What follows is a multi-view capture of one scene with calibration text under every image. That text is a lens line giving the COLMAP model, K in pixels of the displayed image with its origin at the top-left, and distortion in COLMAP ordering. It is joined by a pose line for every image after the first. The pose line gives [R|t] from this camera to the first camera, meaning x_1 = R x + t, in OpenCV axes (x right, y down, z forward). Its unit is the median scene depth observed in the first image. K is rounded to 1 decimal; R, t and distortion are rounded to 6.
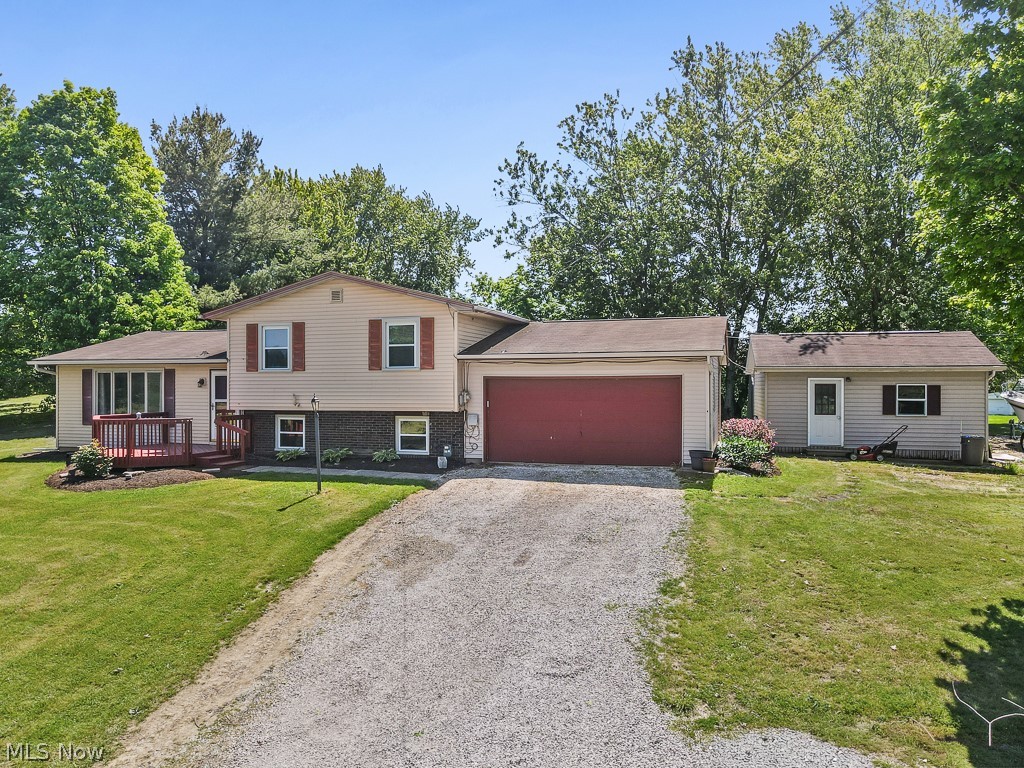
lens RADIAL K [[715.1, 0, 512.1], [0, 715.1, 351.4], [0, 0, 1]] dist [0.002920, 0.002483]
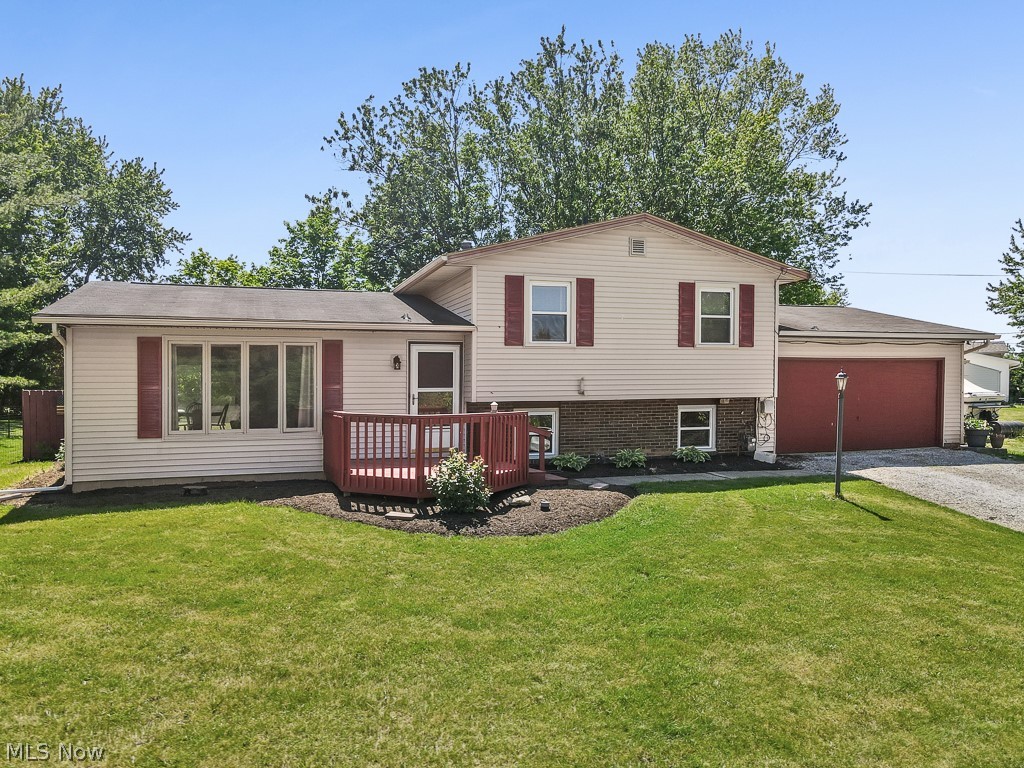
lens RADIAL K [[730.5, 0, 512.0], [0, 730.5, 384.0], [0, 0, 1]] dist [-0.003725, -0.000915]
pose [[0.822465, -0.000603, 0.568816, -0.805420], [-0.017107, 0.999521, 0.025794, 0.049663], [-0.568559, -0.030945, 0.822060, 0.447144]]
